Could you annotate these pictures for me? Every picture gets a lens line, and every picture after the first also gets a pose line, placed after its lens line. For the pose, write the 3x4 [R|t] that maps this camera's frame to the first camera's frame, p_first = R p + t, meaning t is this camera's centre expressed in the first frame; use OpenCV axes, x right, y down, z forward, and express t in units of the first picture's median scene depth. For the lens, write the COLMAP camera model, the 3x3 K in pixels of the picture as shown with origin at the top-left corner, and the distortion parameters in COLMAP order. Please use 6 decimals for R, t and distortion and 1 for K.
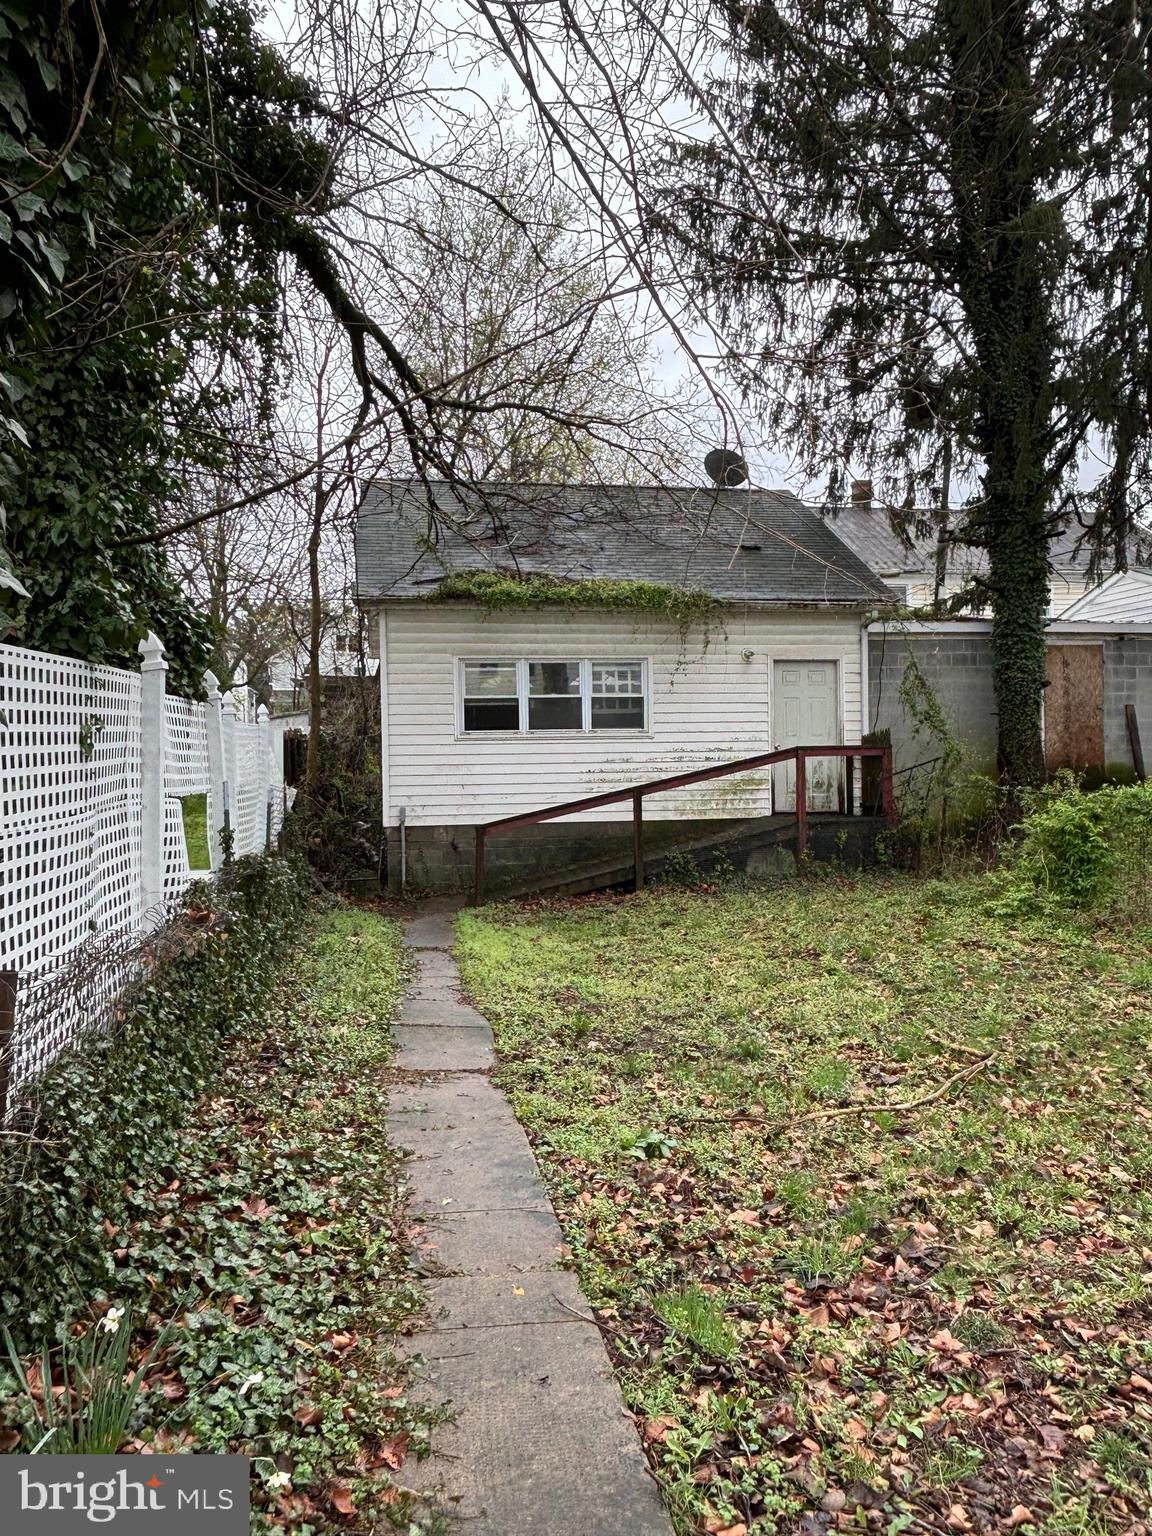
lens RADIAL K [[1118.0, 0, 576.0], [0, 1118.0, 768.0], [0, 0, 1]] dist [0.041927, 0.000071]
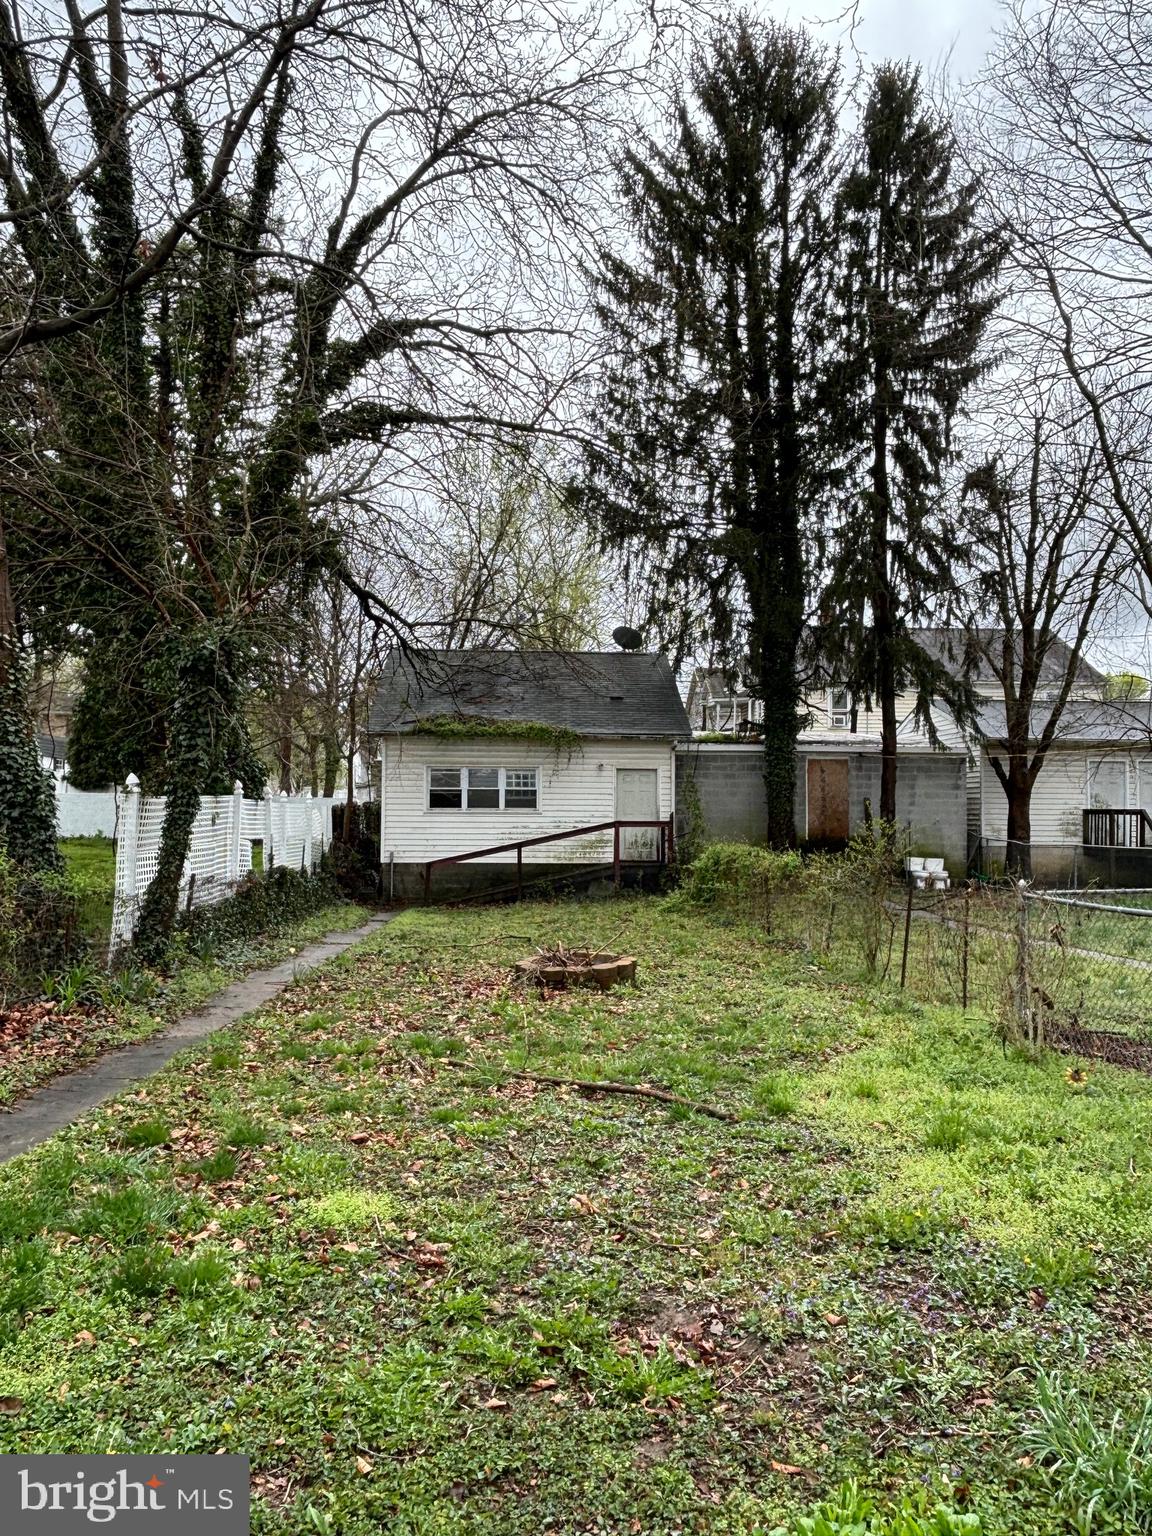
lens RADIAL K [[1118.0, 0, 576.0], [0, 1118.0, 768.0], [0, 0, 1]] dist [0.041927, 0.000071]
pose [[0.993986, 0.015162, -0.108450, 0.308163], [-0.021087, 0.998335, -0.053695, -0.007050], [0.107455, 0.055659, 0.992651, -0.683071]]
